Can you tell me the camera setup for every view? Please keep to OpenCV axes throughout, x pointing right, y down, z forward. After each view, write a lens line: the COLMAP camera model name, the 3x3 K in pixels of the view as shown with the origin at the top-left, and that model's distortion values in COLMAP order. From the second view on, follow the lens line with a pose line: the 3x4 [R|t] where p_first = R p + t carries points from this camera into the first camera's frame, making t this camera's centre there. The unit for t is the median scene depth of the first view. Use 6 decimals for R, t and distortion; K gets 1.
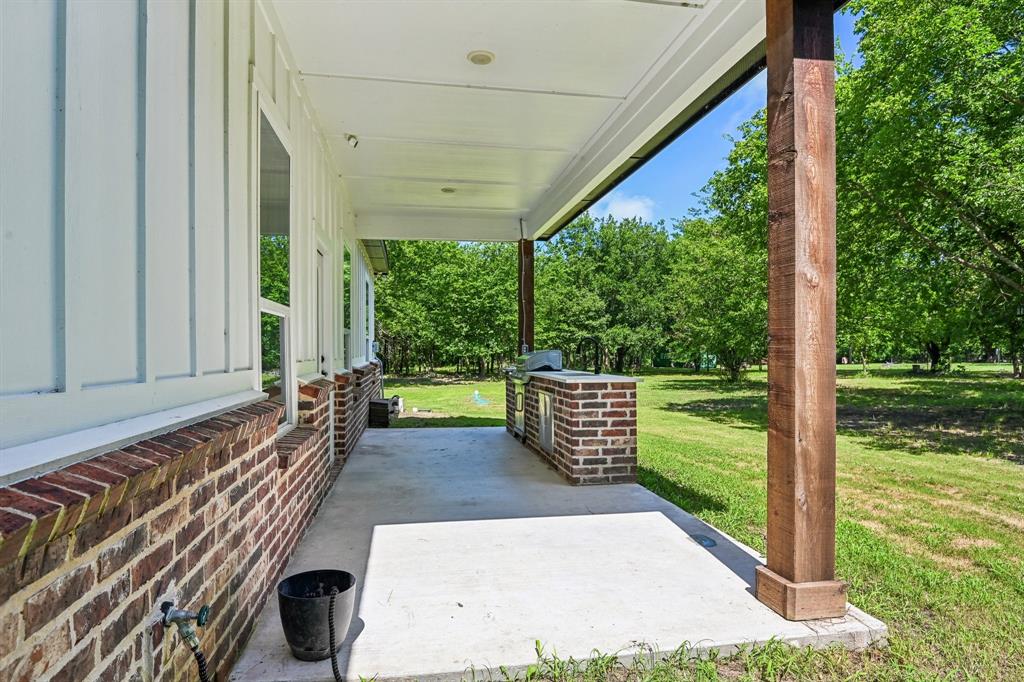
lens RADIAL K [[575.9, 0, 512.0], [0, 575.9, 341.0], [0, 0, 1]] dist [0.051100, 0.000021]
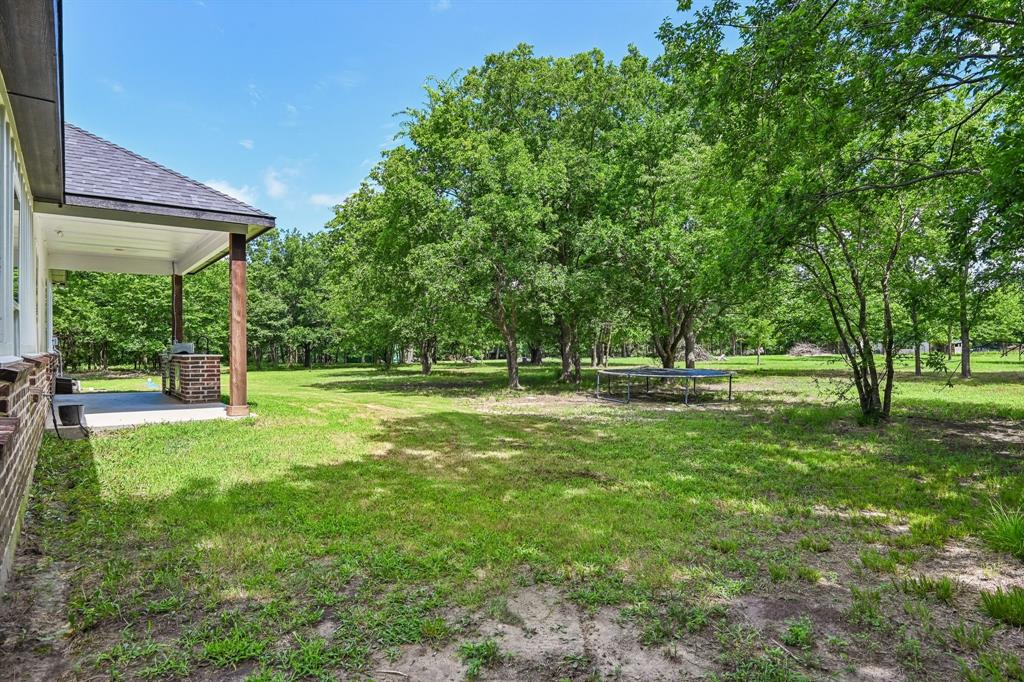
lens RADIAL K [[606.1, 0, 529.7], [0, 606.1, 352.8], [0, 0, 1]] dist [-0.003804, -0.001993]
pose [[0.888133, 0.000926, 0.459585, 0.121334], [-0.010215, 0.999791, 0.017726, 0.002622], [-0.459473, -0.020438, 0.887957, -0.943841]]
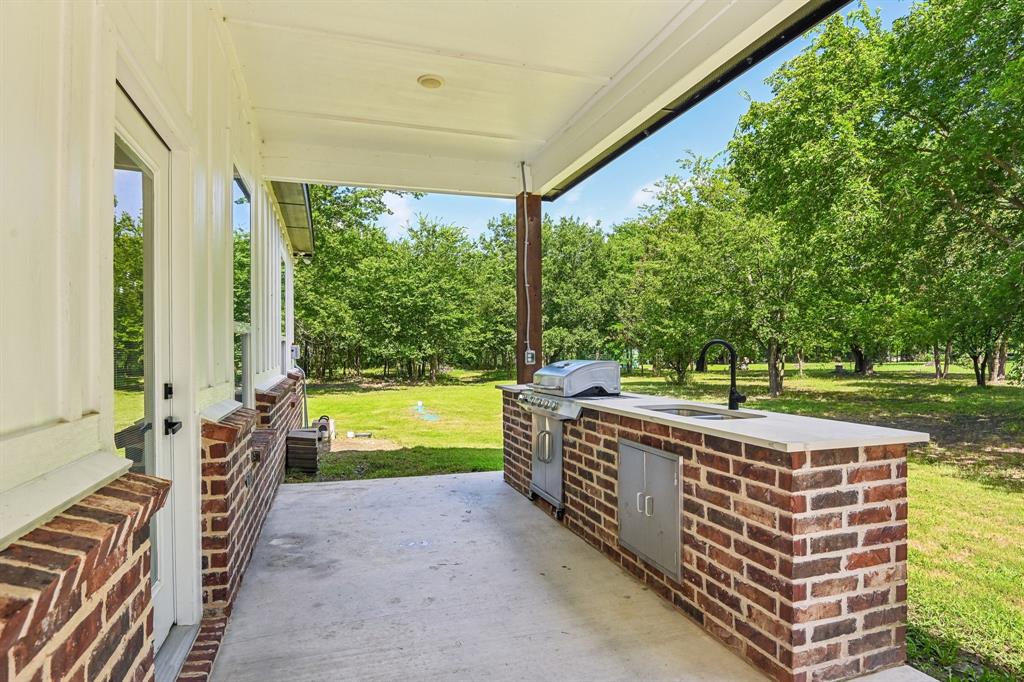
lens RADIAL K [[535.4, 0, 512.0], [0, 535.4, 341.0], [0, 0, 1]] dist [-0.001460, -0.000242]
pose [[0.988101, 0.001038, 0.153803, -0.091687], [-0.000810, 0.999998, -0.001543, -0.003412], [-0.153805, 0.001400, 0.988100, 0.380138]]
